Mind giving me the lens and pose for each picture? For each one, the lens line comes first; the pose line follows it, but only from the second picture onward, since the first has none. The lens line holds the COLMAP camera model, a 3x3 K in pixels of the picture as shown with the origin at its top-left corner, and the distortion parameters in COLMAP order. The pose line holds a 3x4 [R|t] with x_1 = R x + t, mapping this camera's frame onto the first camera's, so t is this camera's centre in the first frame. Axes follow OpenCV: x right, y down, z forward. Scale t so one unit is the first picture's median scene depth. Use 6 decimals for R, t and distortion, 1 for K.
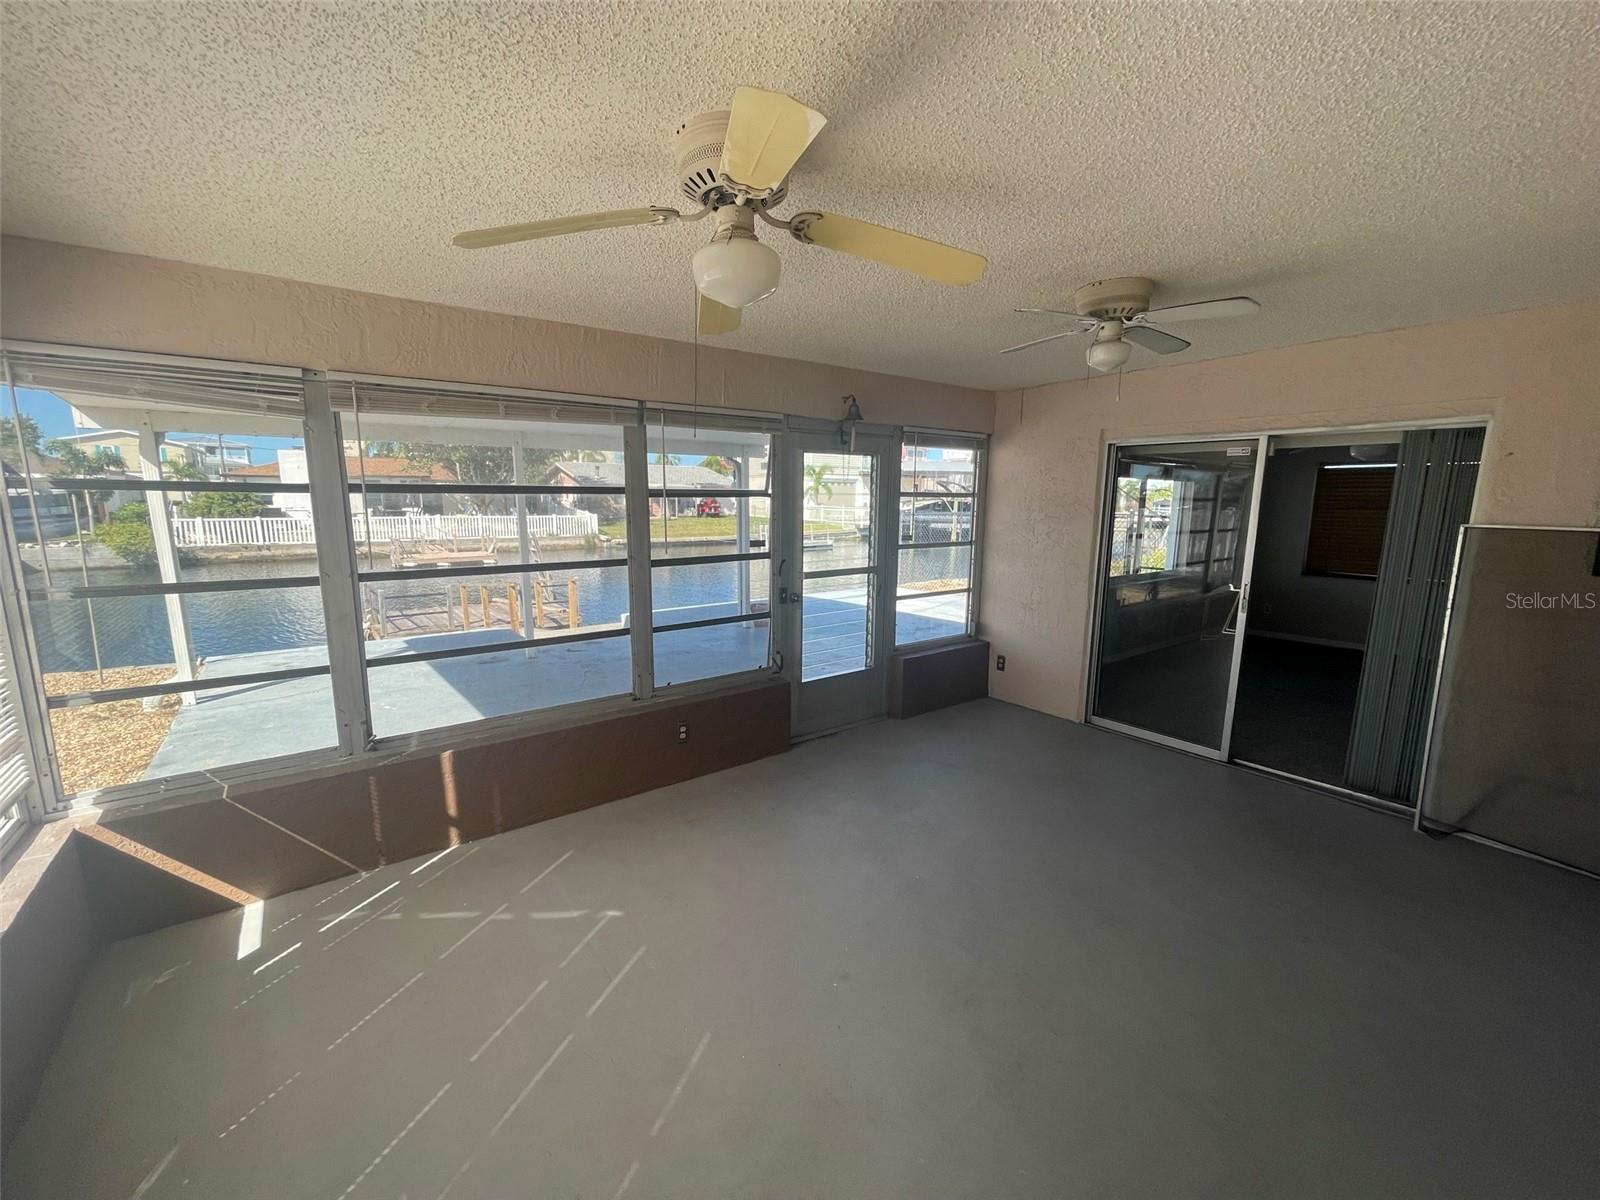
lens RADIAL K [[650.1, 0, 790.0], [0, 650.1, 603.7], [0, 0, 1]] dist [-0.004115, 0.001937]
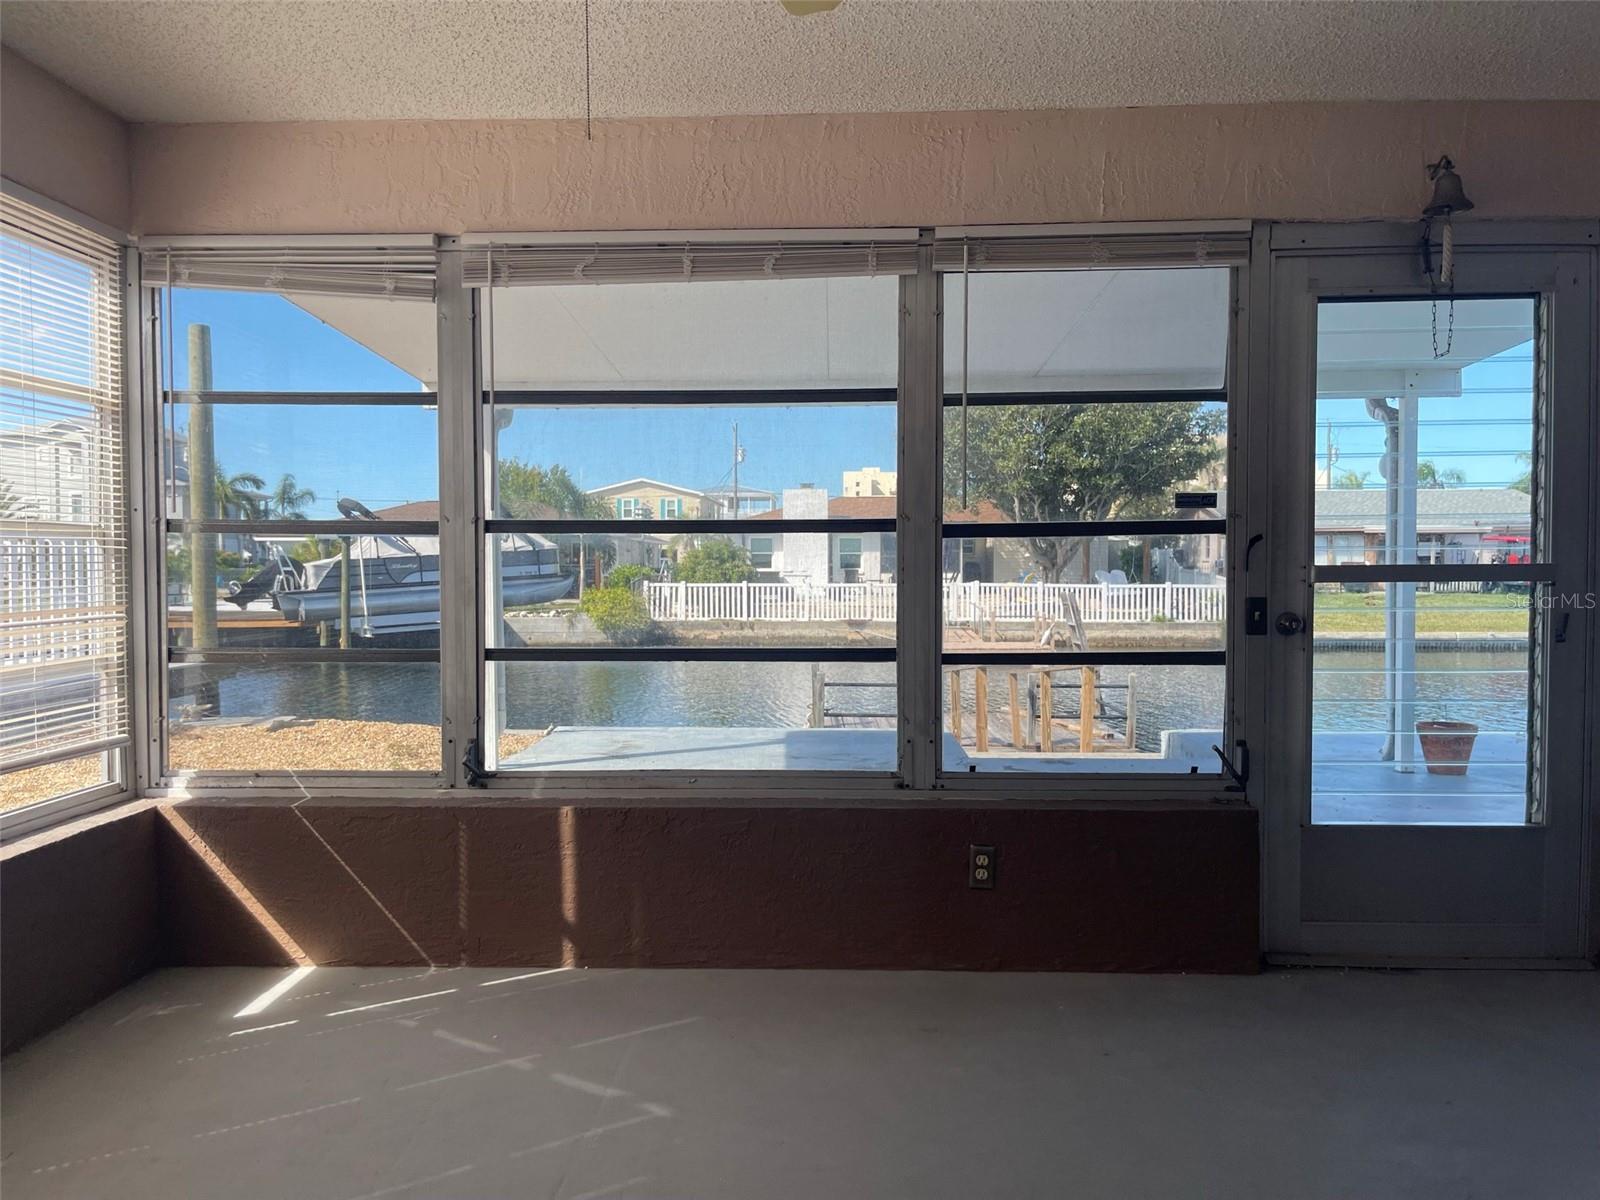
lens RADIAL K [[1218.0, 0, 793.3], [0, 1218.0, 600.8], [0, 0, 1]] dist [0.029912, -0.009743]
pose [[0.781062, 0.010681, -0.624362, 0.271901], [-0.093777, 0.990521, -0.100368, 0.093791], [0.617372, 0.136945, 0.774660, 0.143746]]
